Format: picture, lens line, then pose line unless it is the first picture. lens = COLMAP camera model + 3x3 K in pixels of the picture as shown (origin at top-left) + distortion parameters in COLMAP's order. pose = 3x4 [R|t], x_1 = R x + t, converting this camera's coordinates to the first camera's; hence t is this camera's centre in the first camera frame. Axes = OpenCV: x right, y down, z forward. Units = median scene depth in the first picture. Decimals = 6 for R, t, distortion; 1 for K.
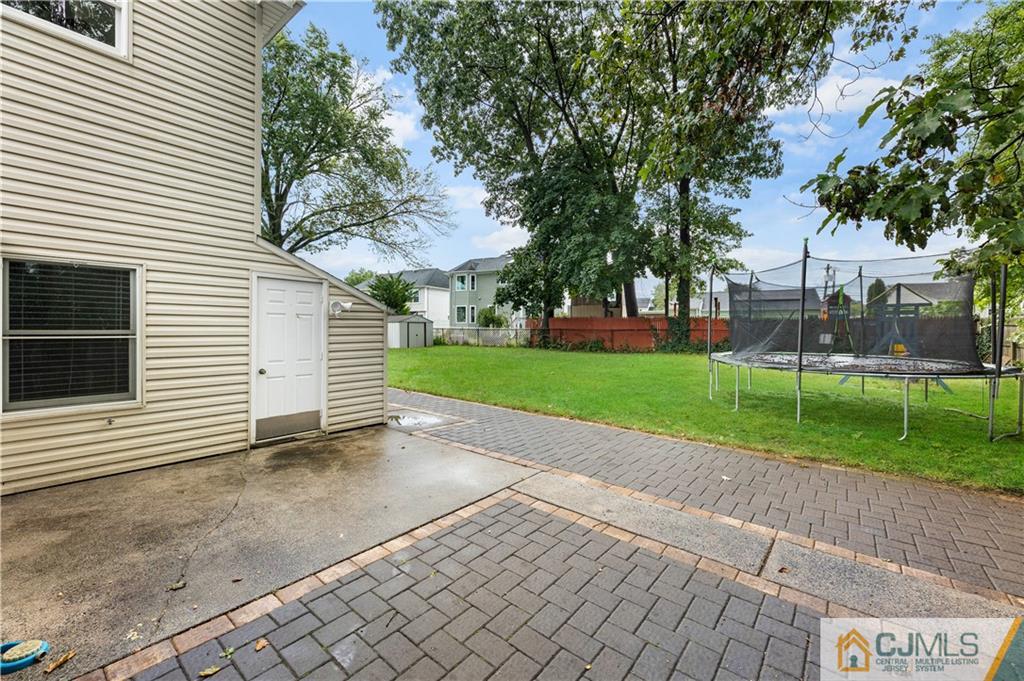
lens RADIAL K [[411.7, 0, 512.6], [0, 411.7, 338.1], [0, 0, 1]] dist [0.000296, 0.000165]
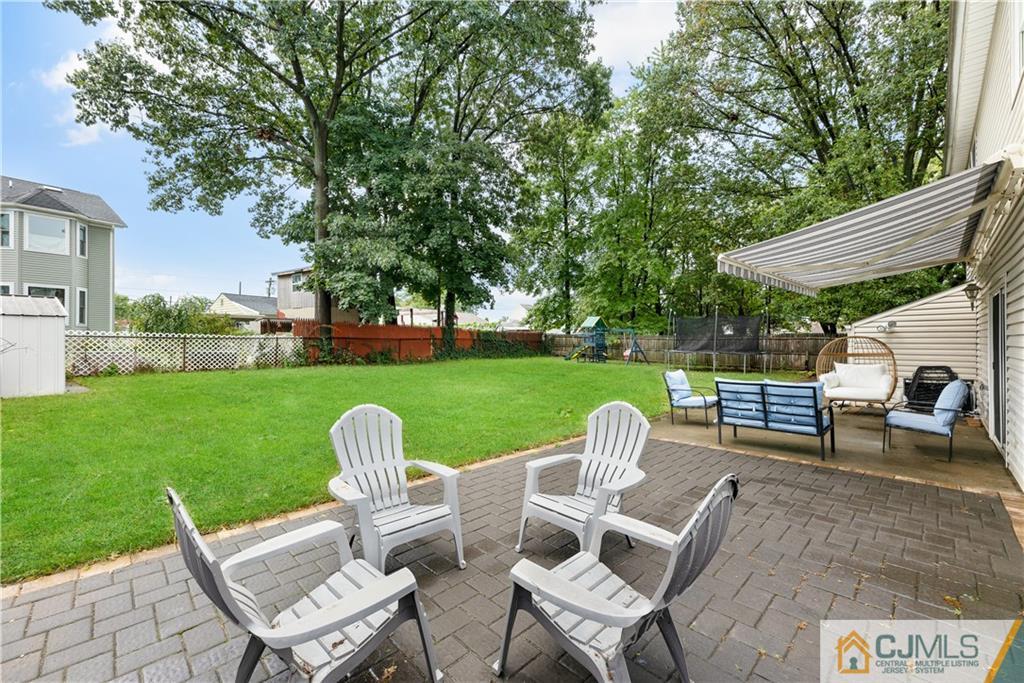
lens RADIAL K [[414.4, 0, 512.8], [0, 414.4, 335.0], [0, 0, 1]] dist [0.000506, 0.000107]
pose [[0.101919, 0.004884, 0.994781, -0.629287], [0.021839, 0.999736, -0.007146, -0.015697], [-0.994553, 0.022453, 0.101785, 0.654097]]
